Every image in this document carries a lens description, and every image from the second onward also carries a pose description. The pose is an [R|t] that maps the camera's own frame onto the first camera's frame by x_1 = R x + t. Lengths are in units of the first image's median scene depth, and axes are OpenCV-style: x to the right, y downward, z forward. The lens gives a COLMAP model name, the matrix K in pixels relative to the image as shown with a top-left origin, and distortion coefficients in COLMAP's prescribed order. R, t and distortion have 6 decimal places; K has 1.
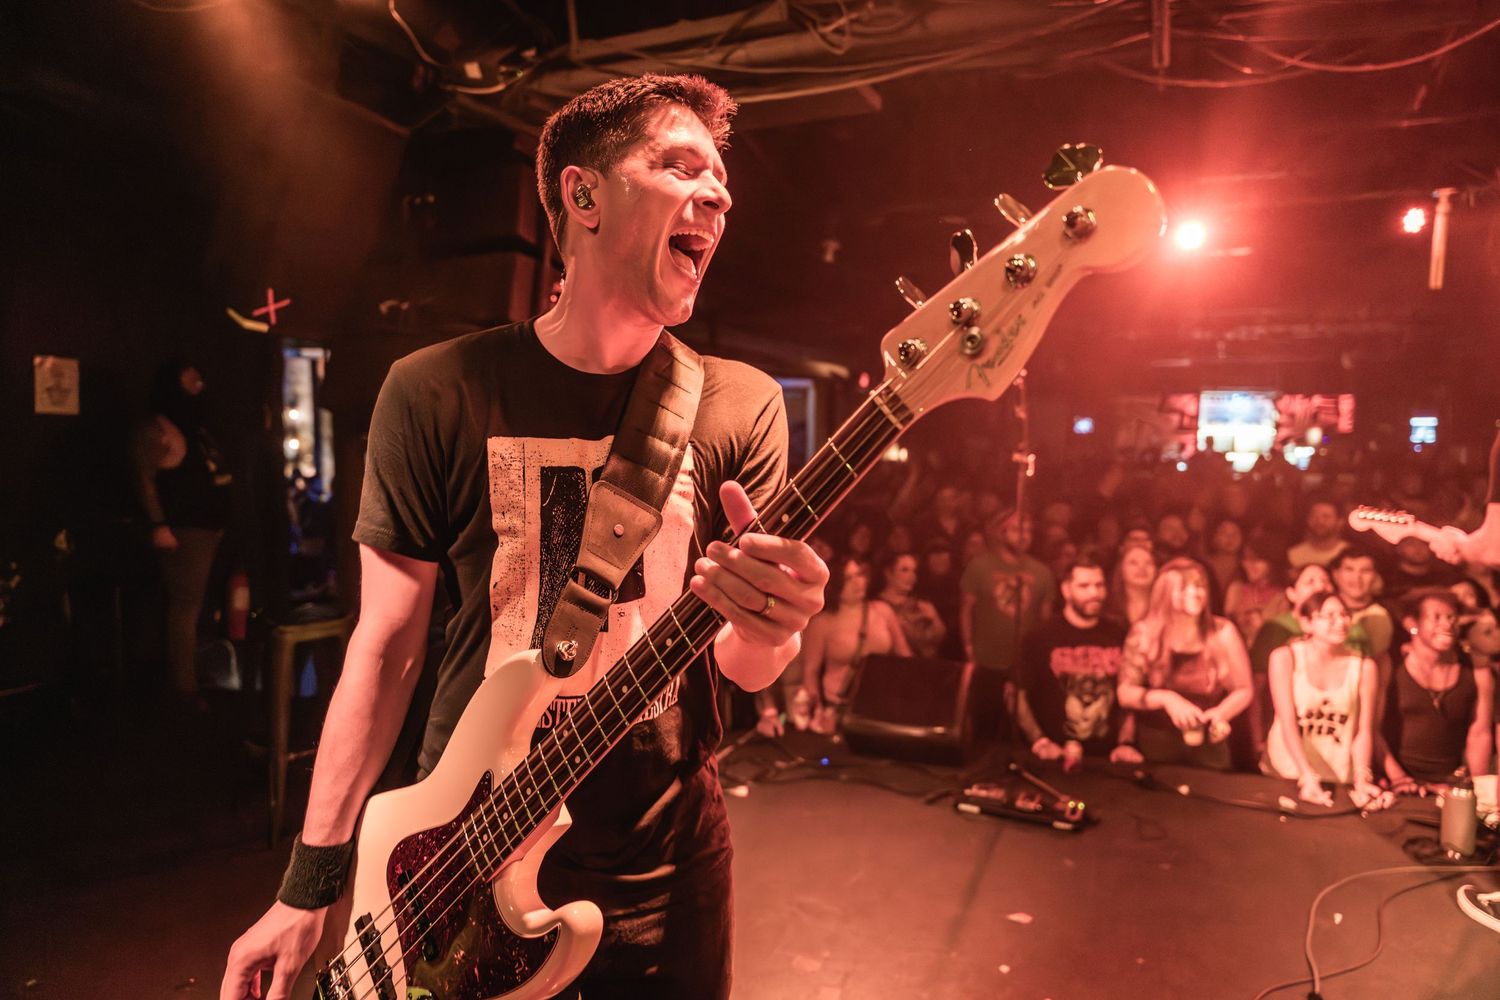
lens RADIAL K [[1011.1, 0, 752.8], [0, 1011.1, 508.0], [0, 0, 1]] dist [-0.001924, -0.008505]
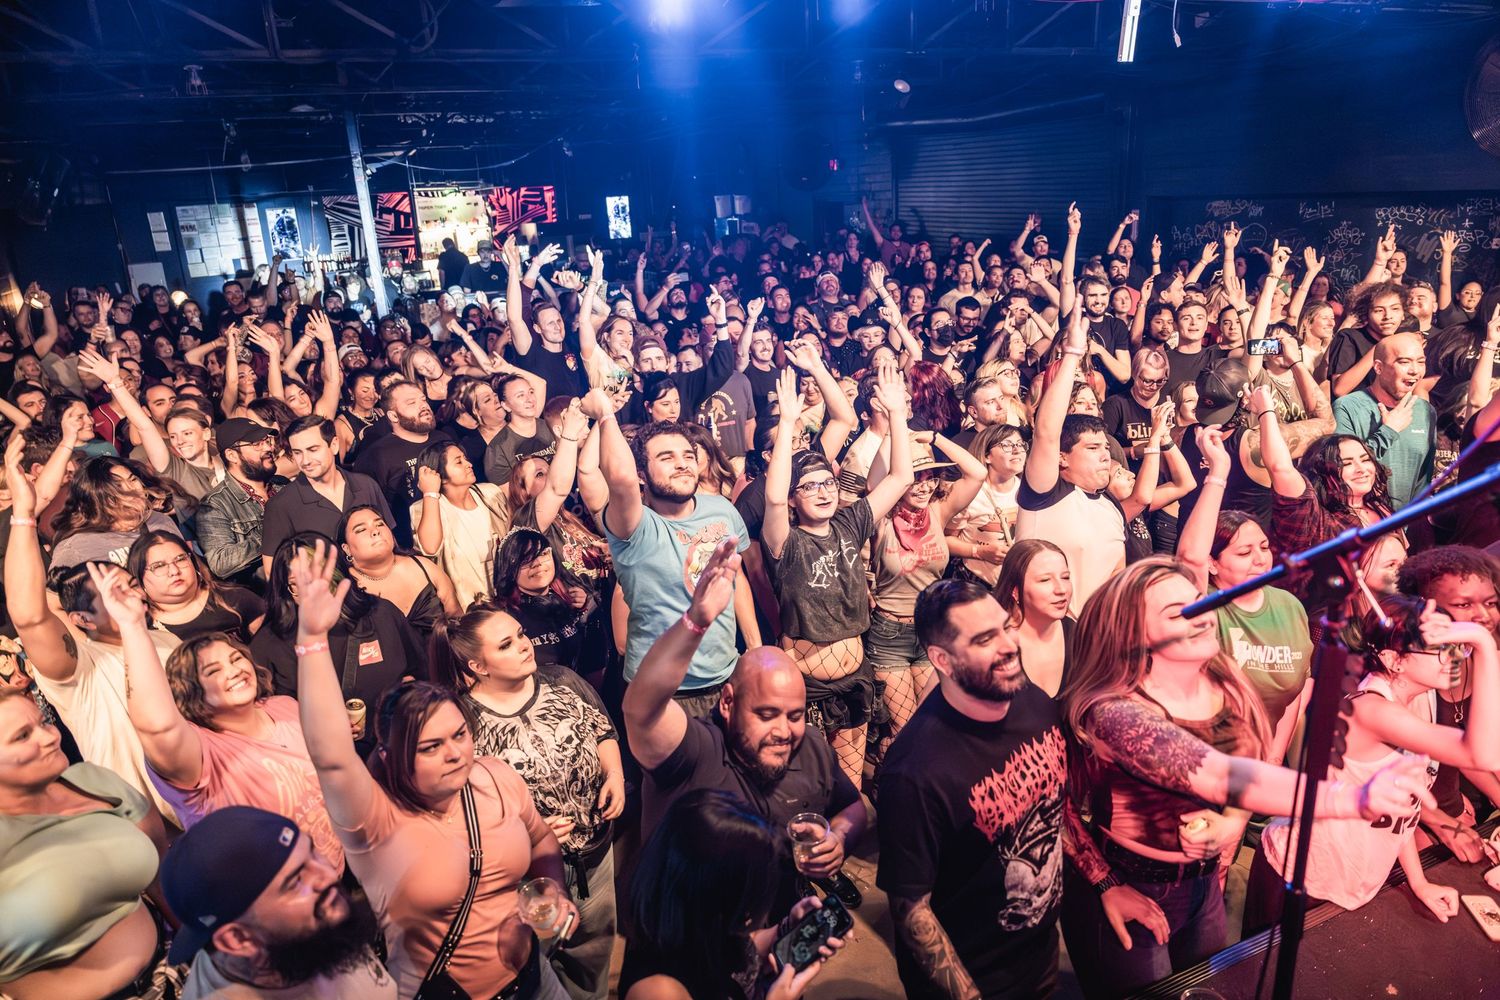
lens RADIAL K [[1011.1, 0, 756.7], [0, 1011.1, 491.8], [0, 0, 1]] dist [-0.001924, -0.008505]
pose [[0.684261, -0.246729, 0.686230, -0.029726], [0.115698, 0.965836, 0.231893, -0.046079], [-0.720001, -0.079280, 0.689430, 0.259609]]
